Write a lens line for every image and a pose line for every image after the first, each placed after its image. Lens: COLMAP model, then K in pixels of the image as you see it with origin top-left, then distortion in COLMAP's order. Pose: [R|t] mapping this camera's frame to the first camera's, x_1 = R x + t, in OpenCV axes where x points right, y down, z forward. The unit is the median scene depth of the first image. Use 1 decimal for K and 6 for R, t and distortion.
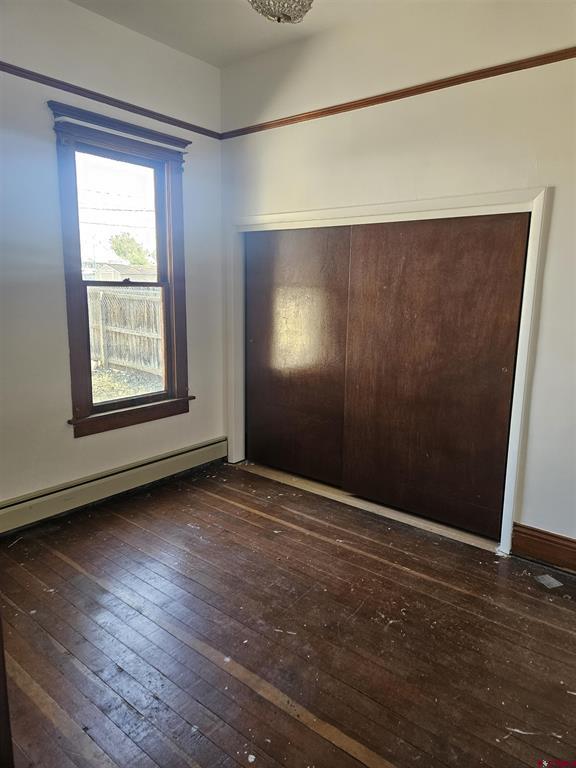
lens RADIAL K [[522.9, 0, 287.2], [0, 522.9, 385.8], [0, 0, 1]] dist [-0.005426, -0.006719]
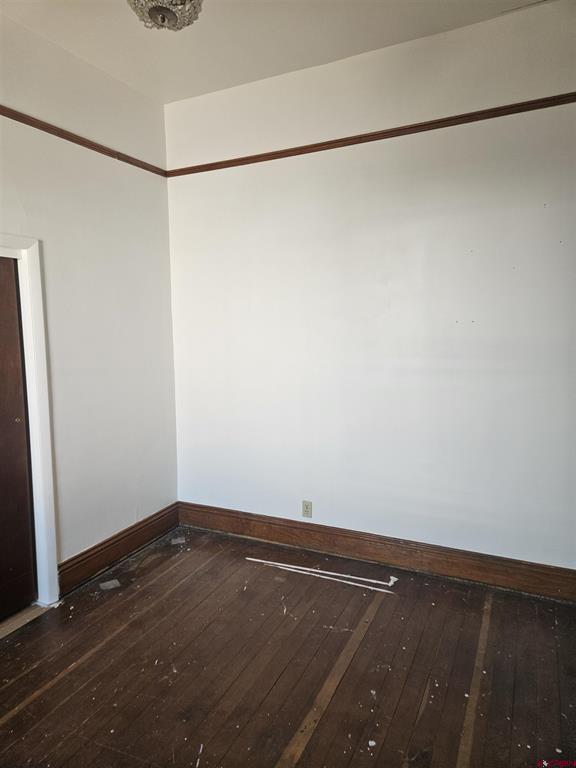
lens RADIAL K [[522.9, 0, 287.2], [0, 522.9, 383.7], [0, 0, 1]] dist [-0.005426, -0.006719]
pose [[-0.264468, -0.122041, 0.956641, -0.637446], [0.208933, 0.961151, 0.180377, -0.171991], [-0.941490, 0.247578, -0.228695, 0.789389]]
